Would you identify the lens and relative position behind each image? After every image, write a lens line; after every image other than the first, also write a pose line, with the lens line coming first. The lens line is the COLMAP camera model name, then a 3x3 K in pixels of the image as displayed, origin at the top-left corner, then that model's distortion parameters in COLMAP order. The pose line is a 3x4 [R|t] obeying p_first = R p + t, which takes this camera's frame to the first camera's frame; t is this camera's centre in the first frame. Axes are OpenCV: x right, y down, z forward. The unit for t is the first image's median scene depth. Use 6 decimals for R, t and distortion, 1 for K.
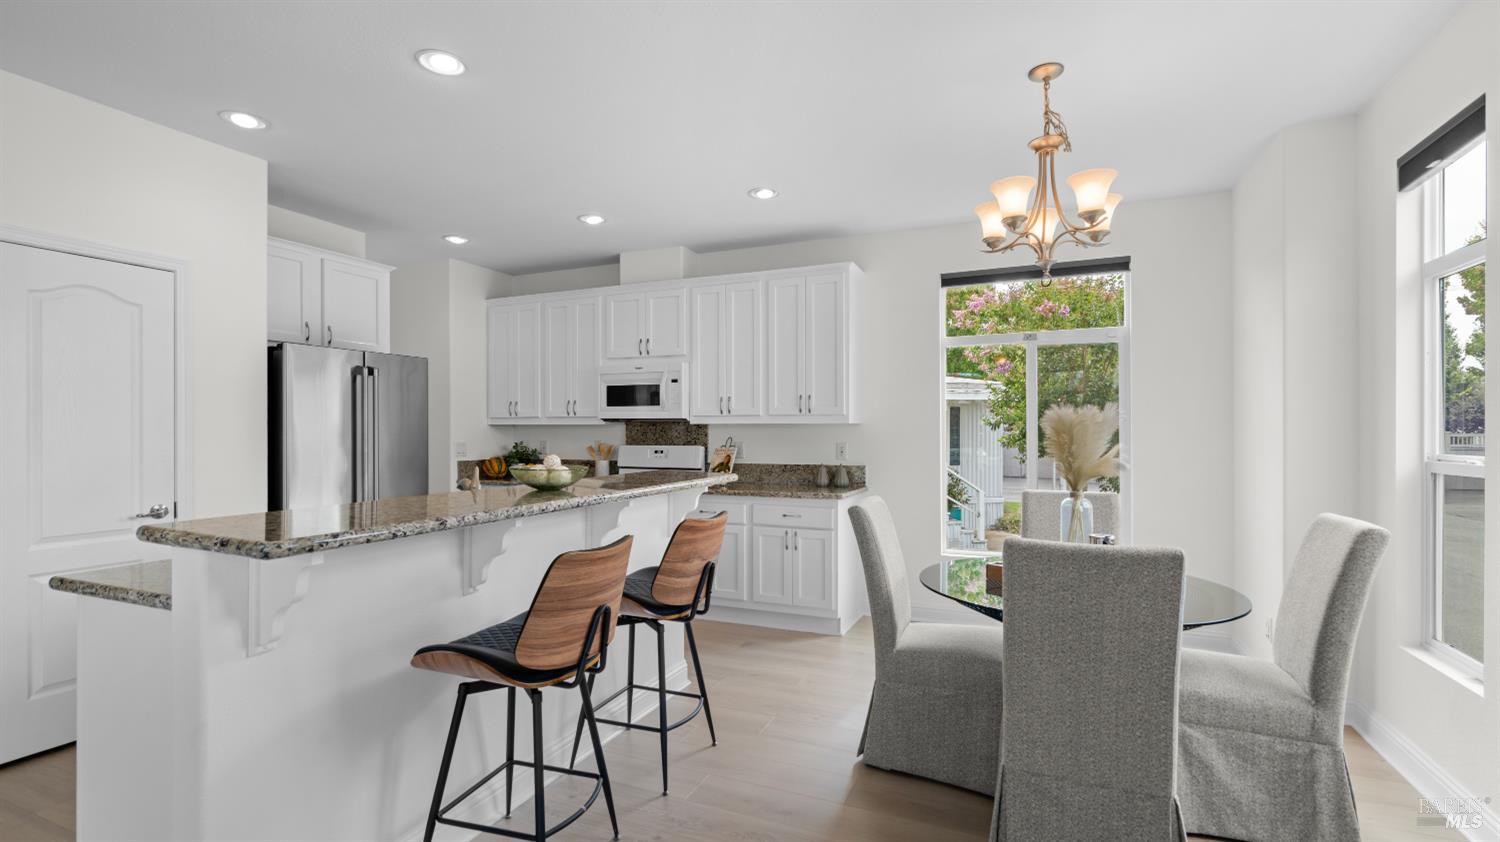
lens RADIAL K [[675.7, 0, 761.0], [0, 675.7, 428.6], [0, 0, 1]] dist [-0.002470, 0.000581]
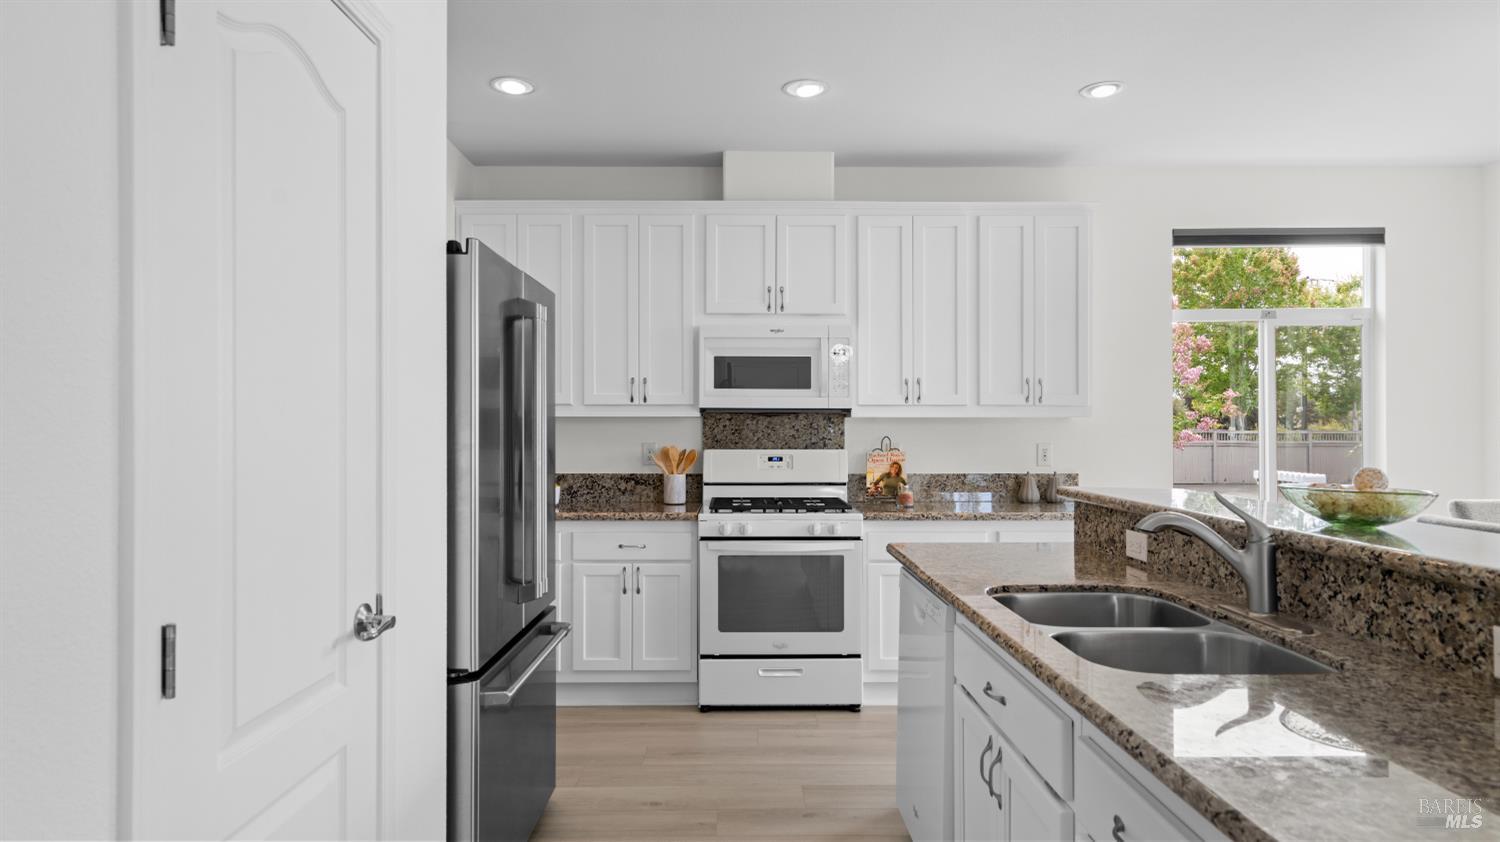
lens RADIAL K [[865.2, 0, 749.4], [0, 865.2, 422.8], [0, 0, 1]] dist [0.004482, 0.001919]
pose [[0.918764, 0.004086, 0.394786, -0.528365], [-0.002994, 0.999990, -0.003384, 0.002102], [-0.394796, 0.001927, 0.918767, 0.242207]]
